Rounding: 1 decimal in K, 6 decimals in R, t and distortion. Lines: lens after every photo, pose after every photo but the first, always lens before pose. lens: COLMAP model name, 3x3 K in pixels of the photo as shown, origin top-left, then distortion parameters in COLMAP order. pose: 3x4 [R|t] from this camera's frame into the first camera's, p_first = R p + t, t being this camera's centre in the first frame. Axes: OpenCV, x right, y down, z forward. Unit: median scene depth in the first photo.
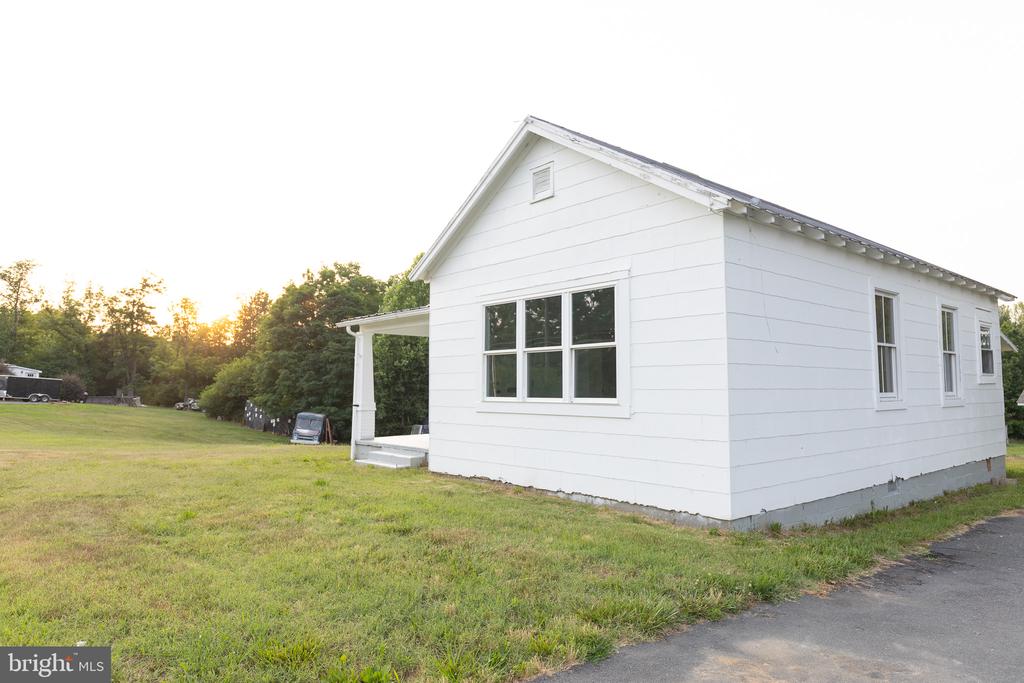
lens RADIAL K [[664.8, 0, 512.6], [0, 664.8, 334.5], [0, 0, 1]] dist [0.004664, -0.002396]
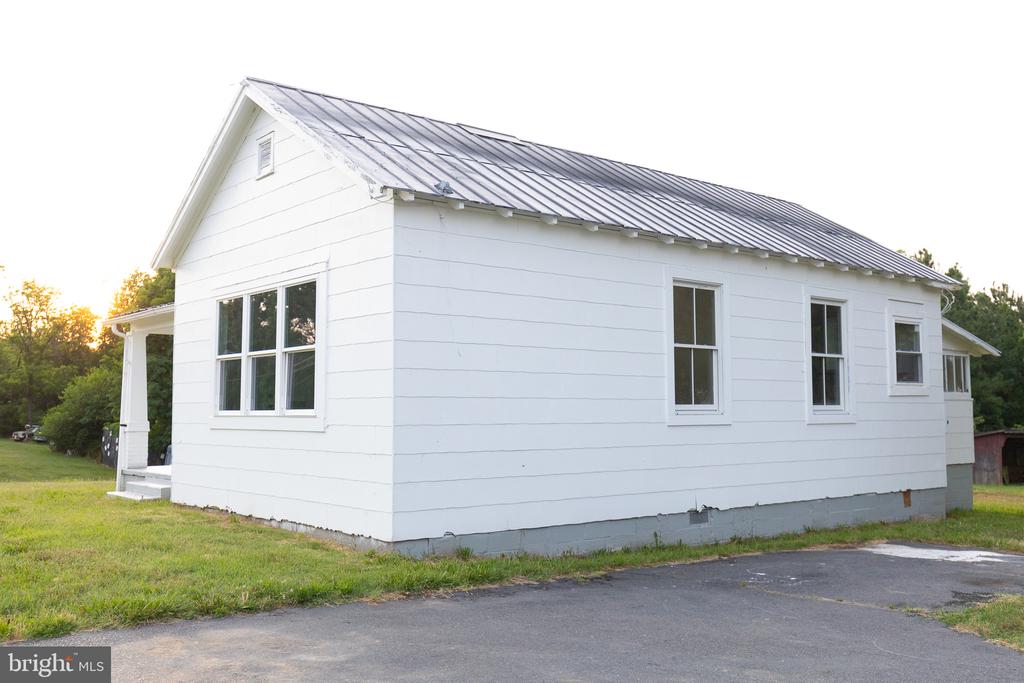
lens RADIAL K [[987.8, 0, 513.8], [0, 987.8, 336.1], [0, 0, 1]] dist [-0.002144, 0.000000]
pose [[0.999779, -0.003381, -0.020768, 0.368254], [0.003472, 0.999985, 0.004319, -0.003812], [0.020753, -0.004390, 0.999775, -0.237008]]
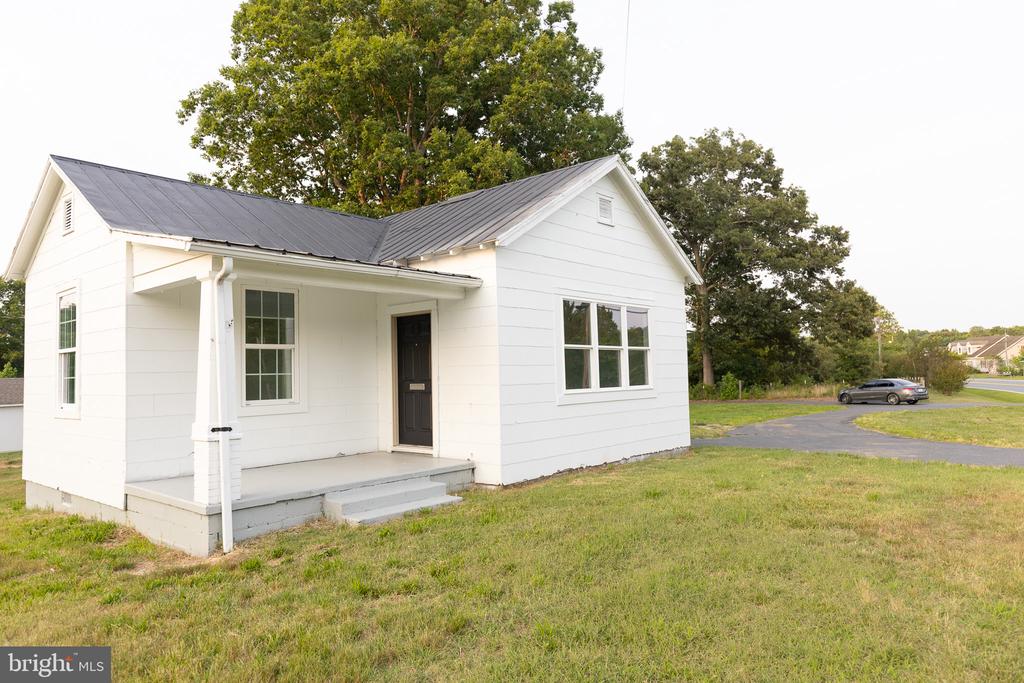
lens RADIAL K [[664.8, 0, 515.6], [0, 664.8, 339.7], [0, 0, 1]] dist [0.004664, -0.002396]
pose [[-0.154025, 0.065746, 0.985877, -1.061511], [-0.050059, 0.995983, -0.074240, 0.100442], [-0.986798, -0.060787, -0.150115, 1.271592]]
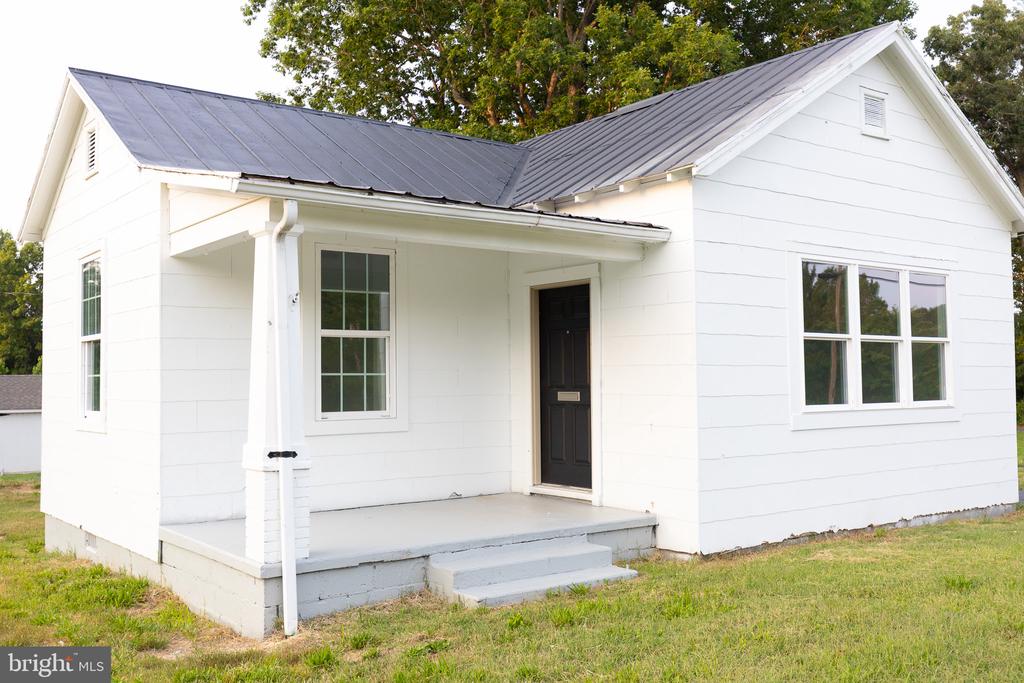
lens RADIAL K [[989.5, 0, 512.2], [0, 989.5, 342.4], [0, 0, 1]] dist [0.001149, 0.000000]
pose [[0.052890, 0.049447, 0.997375, -1.021346], [-0.067529, 0.996664, -0.045831, 0.099409], [-0.996314, -0.064928, 0.056052, 1.267508]]
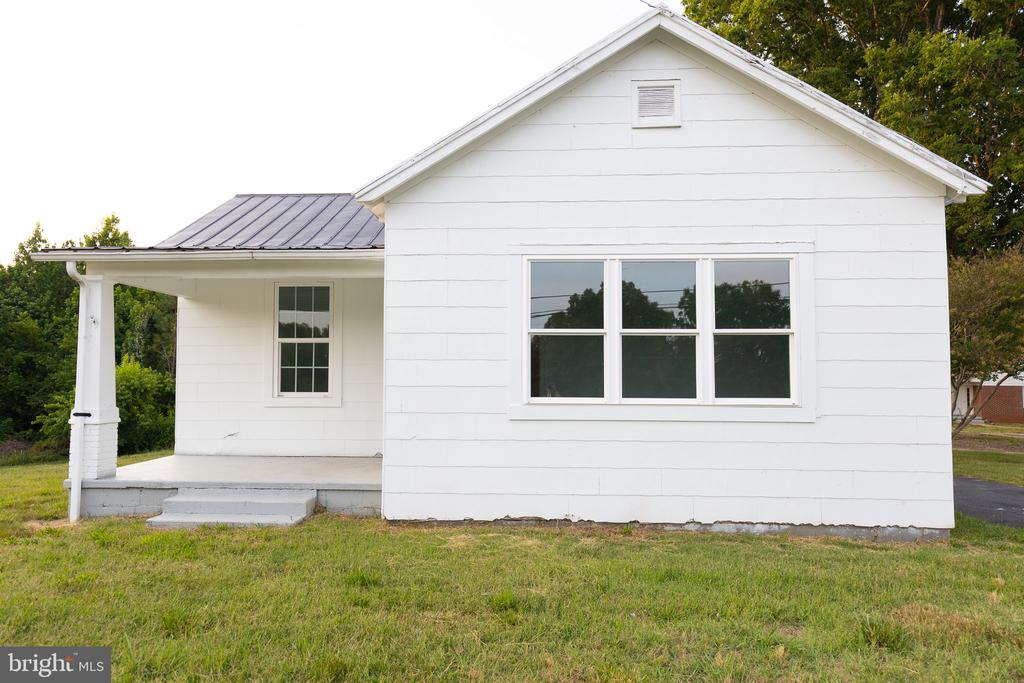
lens RADIAL K [[664.8, 0, 512.3], [0, 664.8, 344.1], [0, 0, 1]] dist [0.004664, -0.002396]
pose [[0.688975, 0.047860, 0.723203, -0.556964], [-0.064623, 0.997900, -0.004474, 0.046512], [-0.721899, -0.043653, 0.690621, 0.573571]]
